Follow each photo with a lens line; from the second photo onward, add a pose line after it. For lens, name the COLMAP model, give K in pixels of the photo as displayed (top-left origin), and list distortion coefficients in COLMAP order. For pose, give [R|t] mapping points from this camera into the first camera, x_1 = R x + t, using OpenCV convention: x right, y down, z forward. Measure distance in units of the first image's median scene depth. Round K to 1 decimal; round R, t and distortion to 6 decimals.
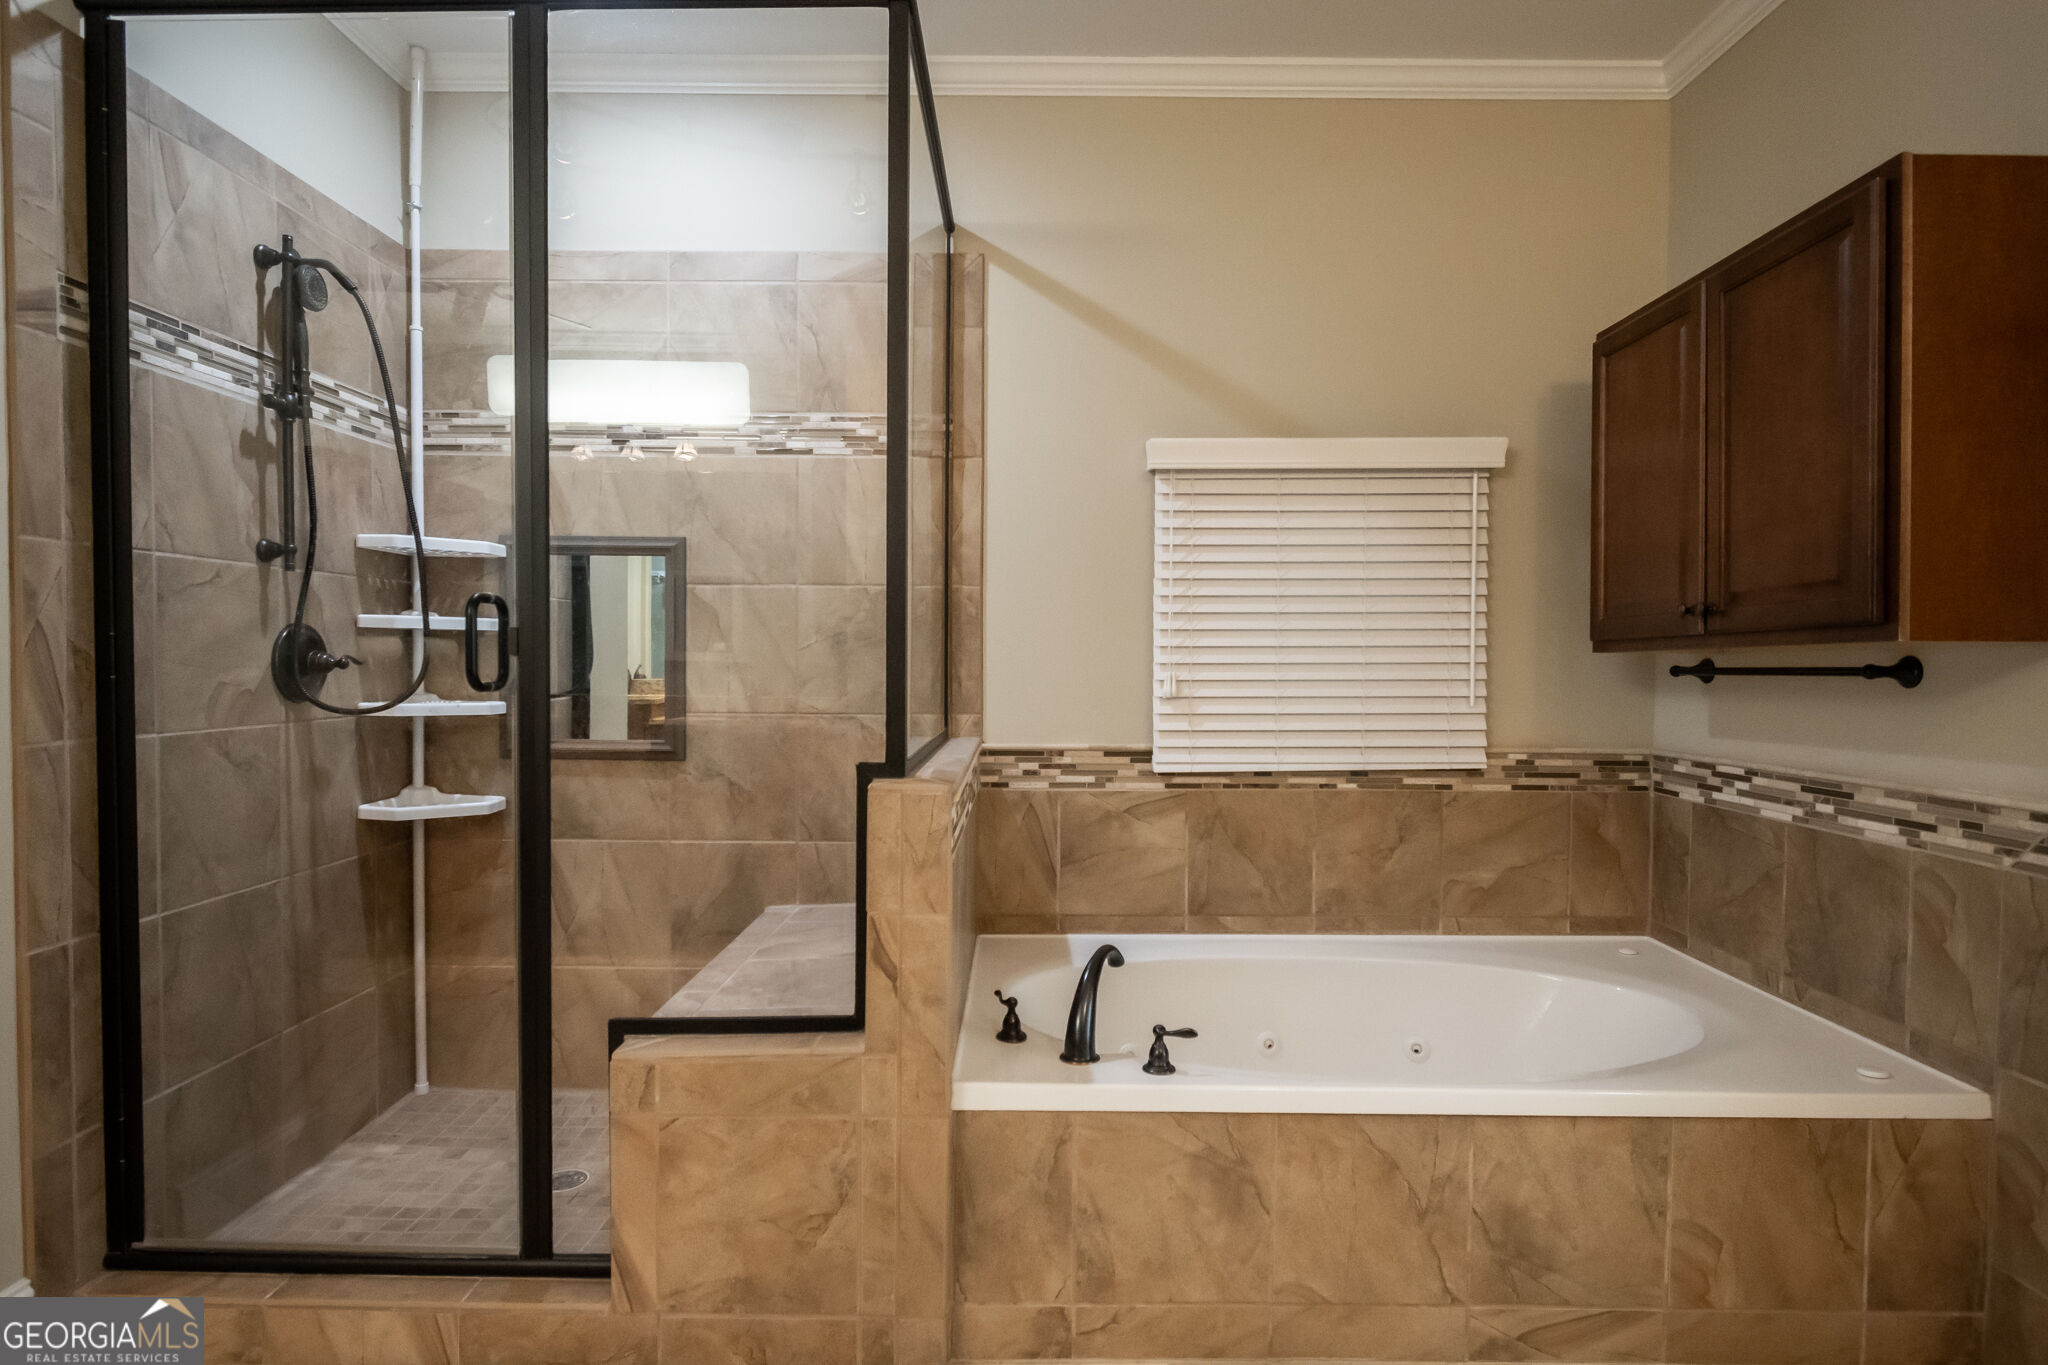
lens RADIAL K [[1101.5, 0, 1051.5], [0, 1101.5, 687.9], [0, 0, 1]] dist [0.002127, -0.004534]
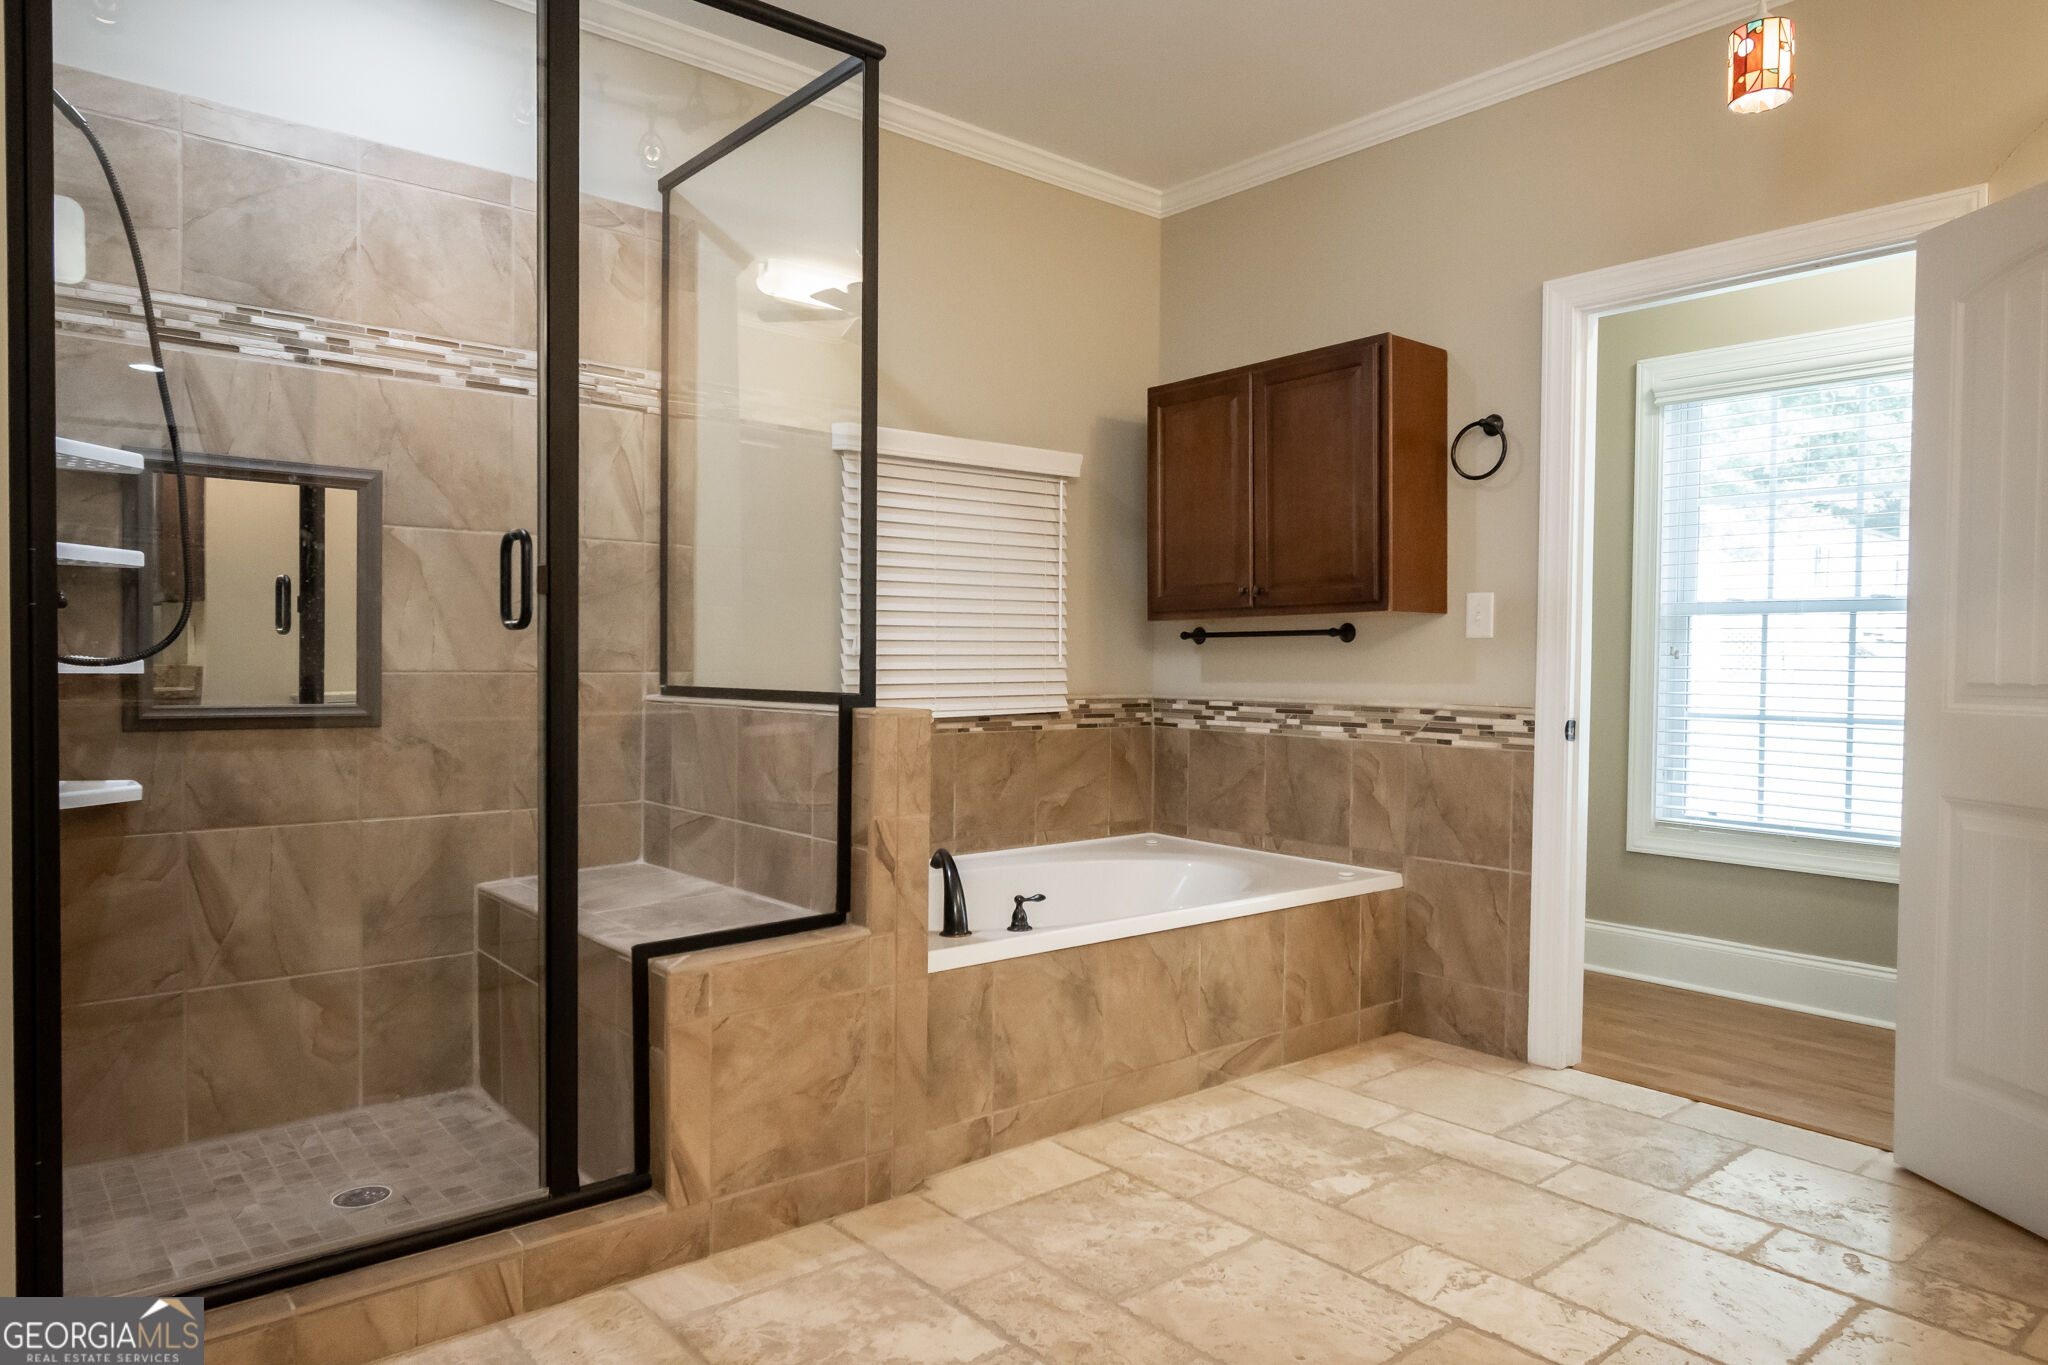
lens RADIAL K [[1273.5, 0, 1082.6], [0, 1273.5, 689.3], [0, 0, 1]] dist [0.000823, -0.002102]
pose [[0.749168, -0.016773, 0.662168, -0.768743], [0.013906, 0.999857, 0.009594, 0.045555], [-0.662234, 0.002020, 0.749294, -0.162652]]
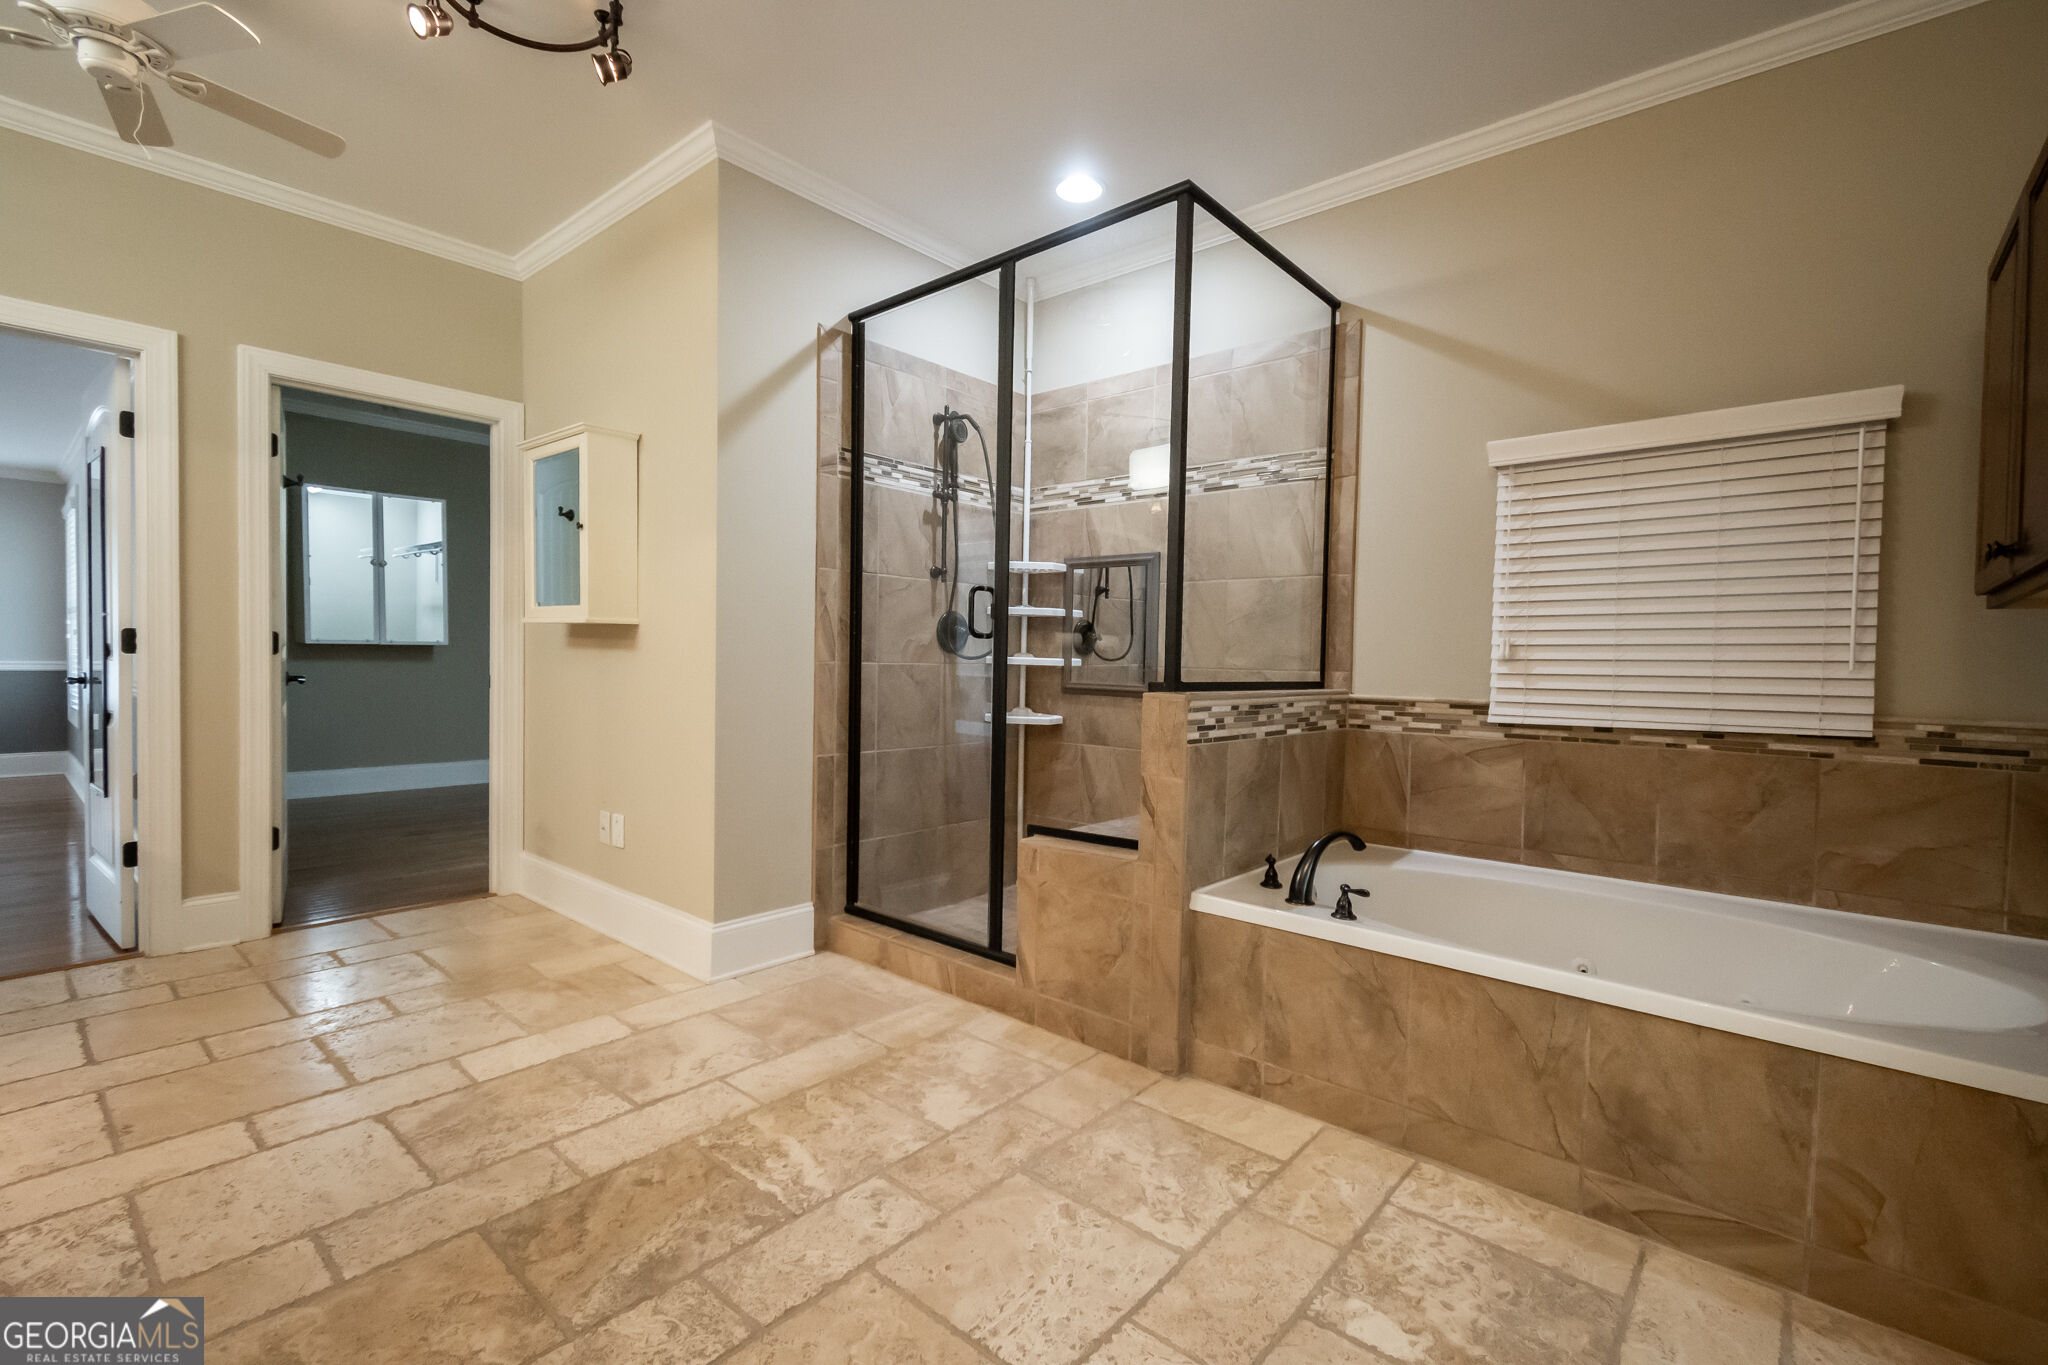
lens RADIAL K [[928.5, 0, 1034.8], [0, 928.5, 690.3], [0, 0, 1]] dist [0.005725, -0.002205]
pose [[0.752694, 0.028040, -0.657774, 0.508236], [-0.030951, 0.999495, 0.007189, 0.066149], [0.657643, 0.014948, 0.753181, -0.102664]]
